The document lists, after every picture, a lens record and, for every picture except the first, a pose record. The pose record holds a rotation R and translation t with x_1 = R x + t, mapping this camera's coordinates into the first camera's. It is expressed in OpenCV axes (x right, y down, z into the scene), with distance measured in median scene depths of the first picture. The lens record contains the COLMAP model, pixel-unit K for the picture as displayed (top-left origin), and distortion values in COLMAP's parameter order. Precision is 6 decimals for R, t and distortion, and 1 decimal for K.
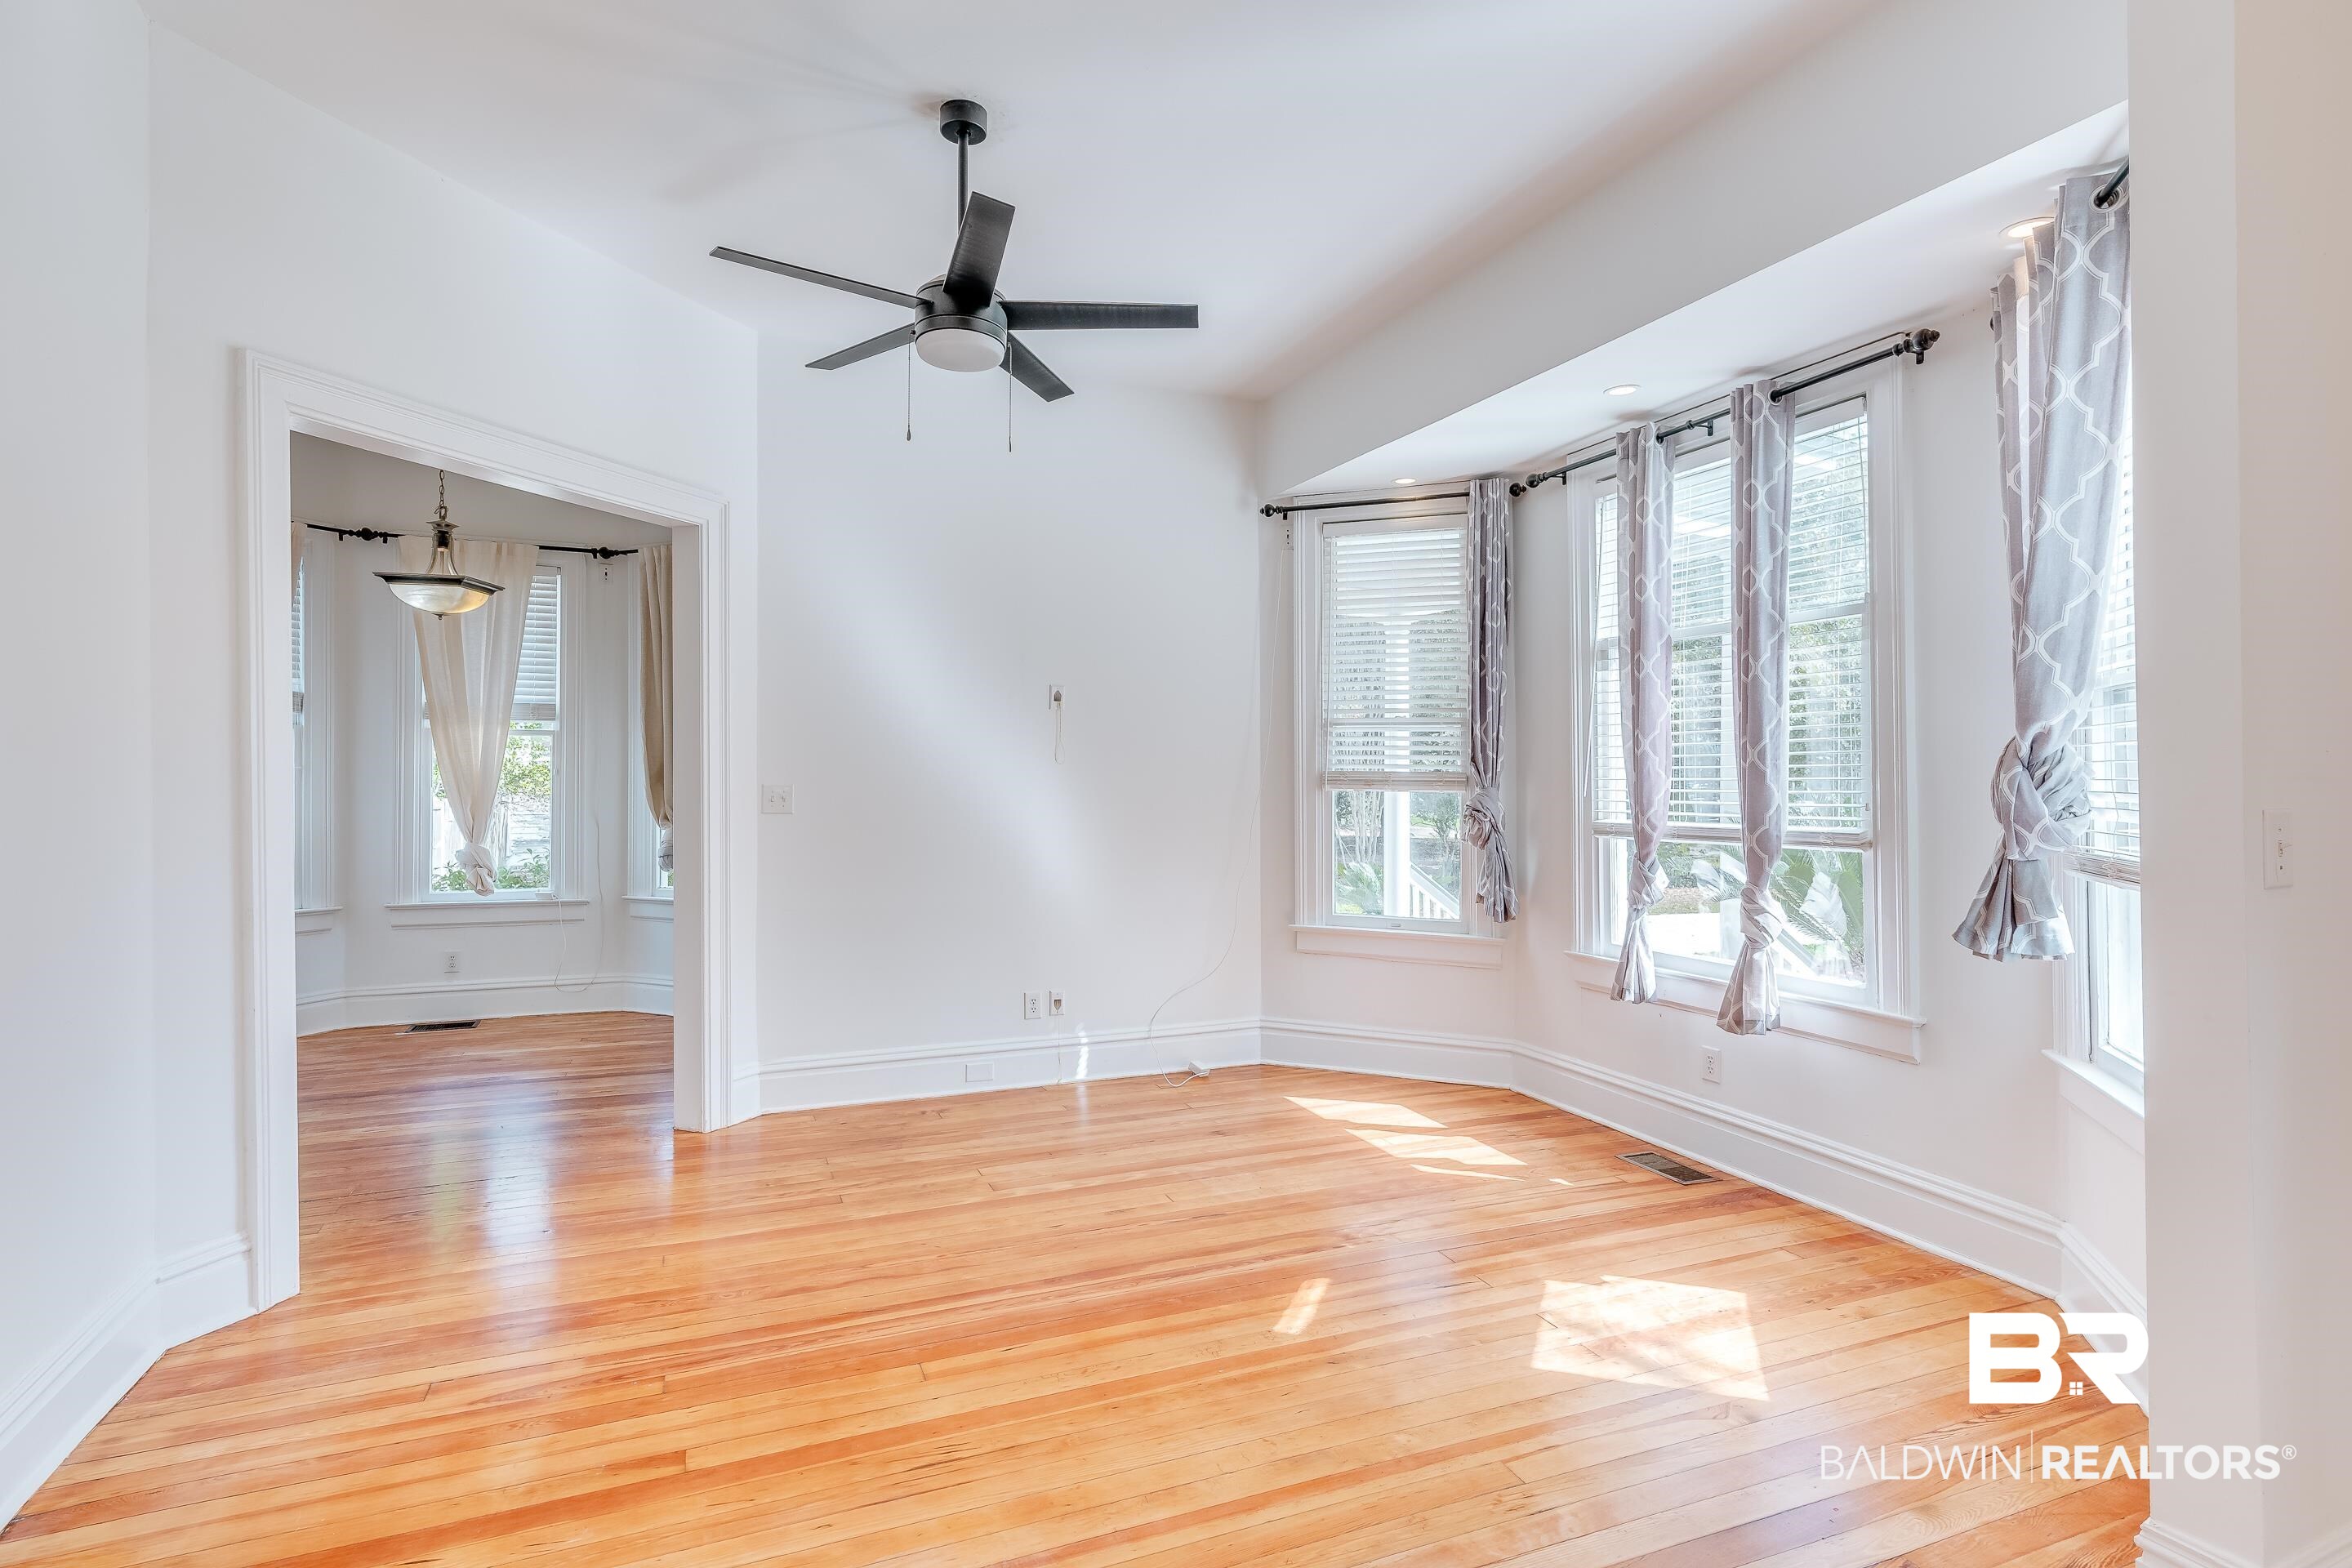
lens RADIAL K [[1171.1, 0, 1158.0], [0, 1171.1, 766.8], [0, 0, 1]] dist [0.004815, 0.000987]
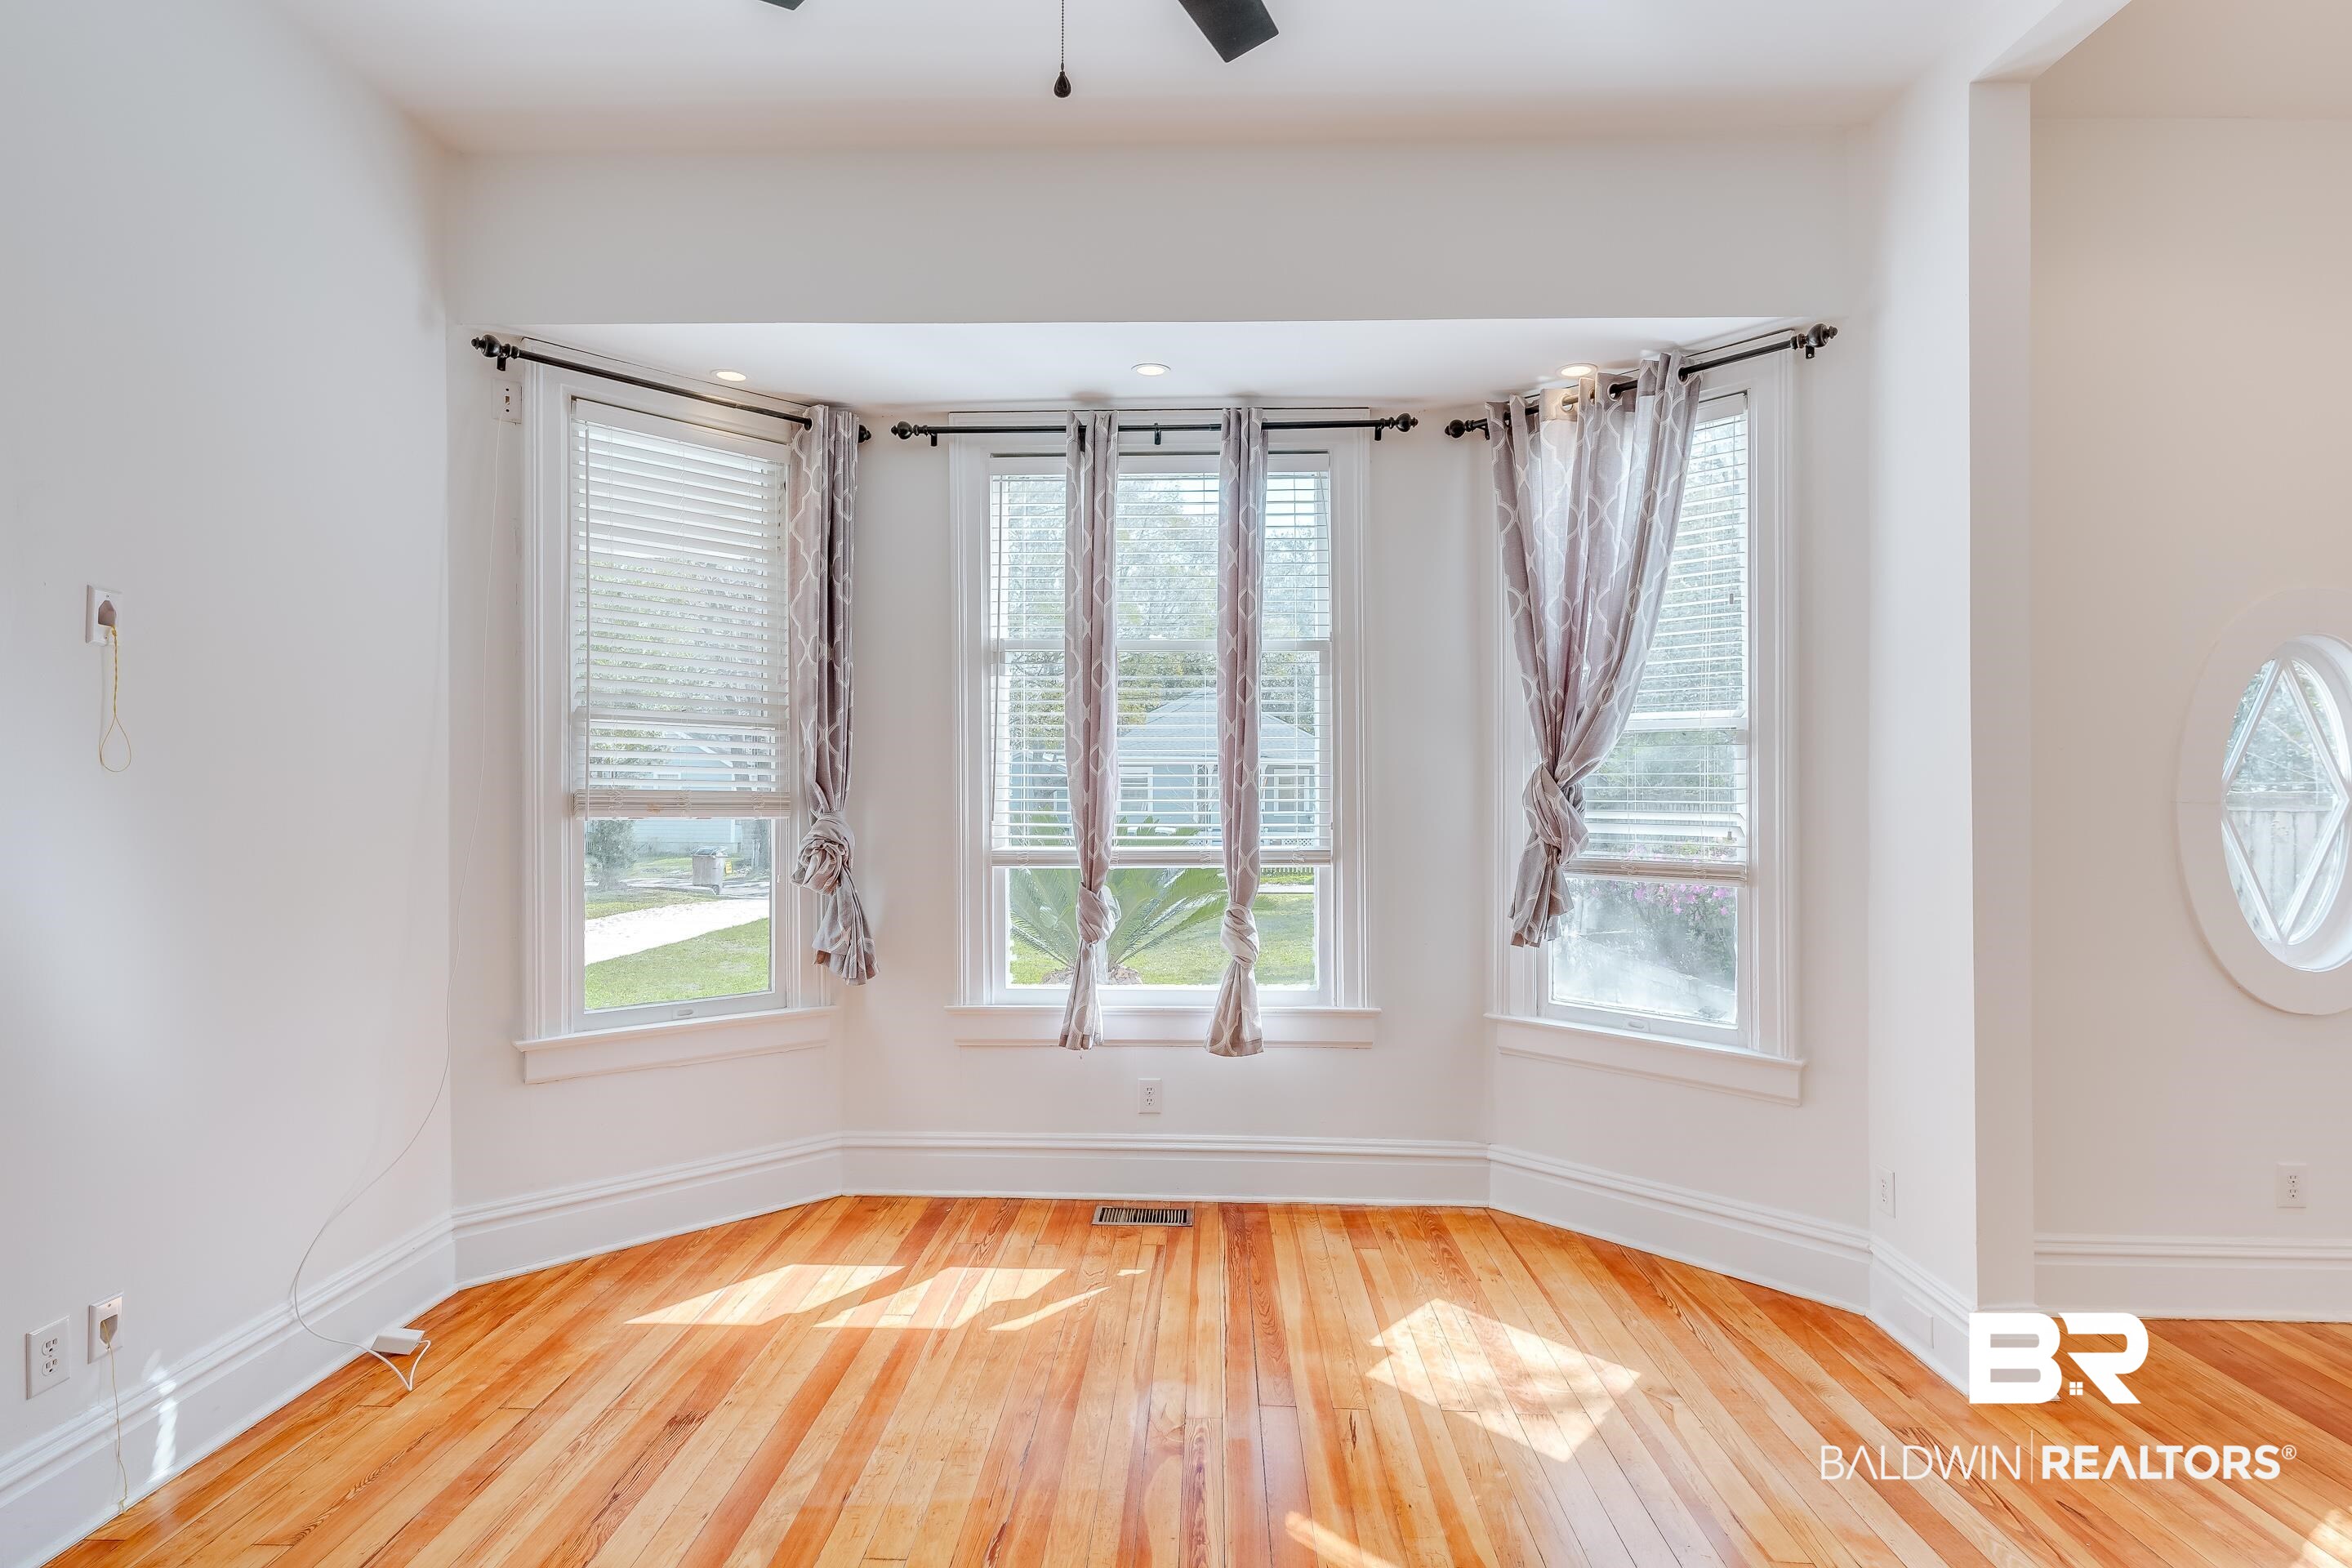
lens RADIAL K [[1171.1, 0, 1176.1], [0, 1171.1, 792.5], [0, 0, 1]] dist [0.004815, 0.000987]
pose [[0.408378, 0.000618, 0.912813, -0.406496], [-0.010021, 0.999943, 0.003806, -0.000209], [-0.912758, -0.010702, 0.408361, 0.595911]]
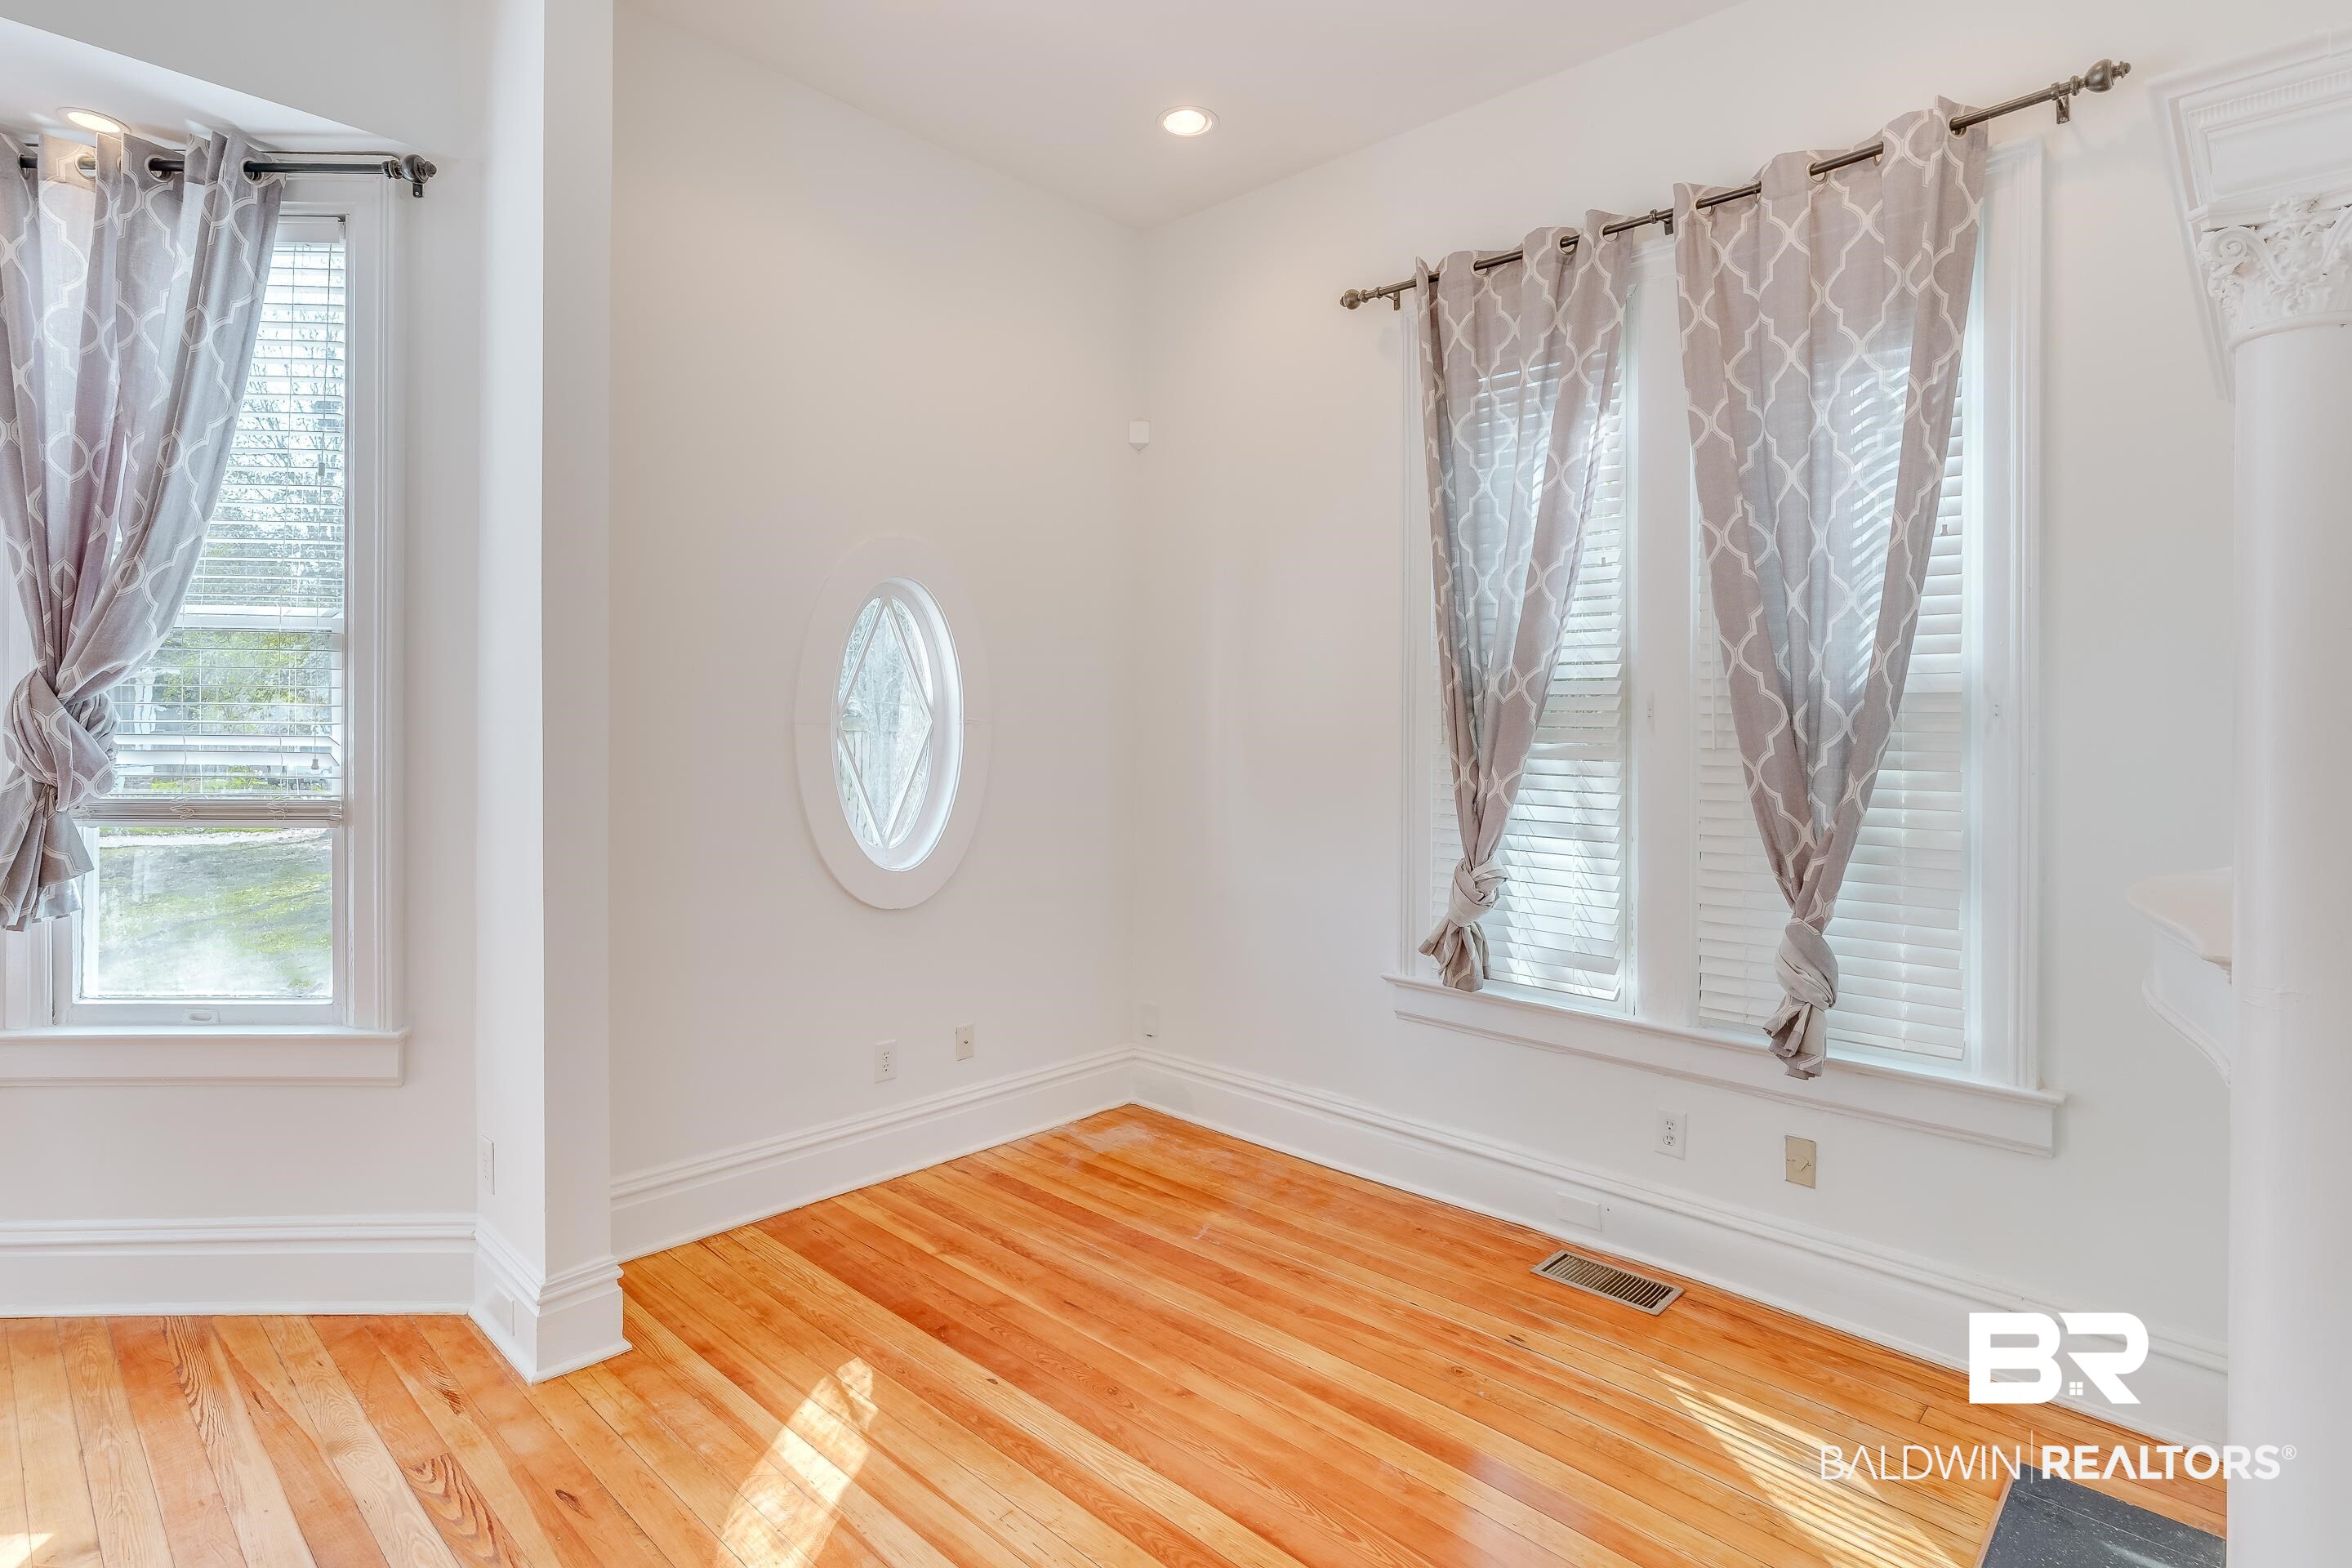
lens RADIAL K [[1171.1, 0, 1158.0], [0, 1171.1, 722.6], [0, 0, 1]] dist [0.004815, 0.000987]
pose [[-0.382878, 0.001773, 0.923797, -0.288812], [-0.012657, 0.999894, -0.007165, 0.004742], [-0.923712, -0.014435, -0.382815, 0.393958]]
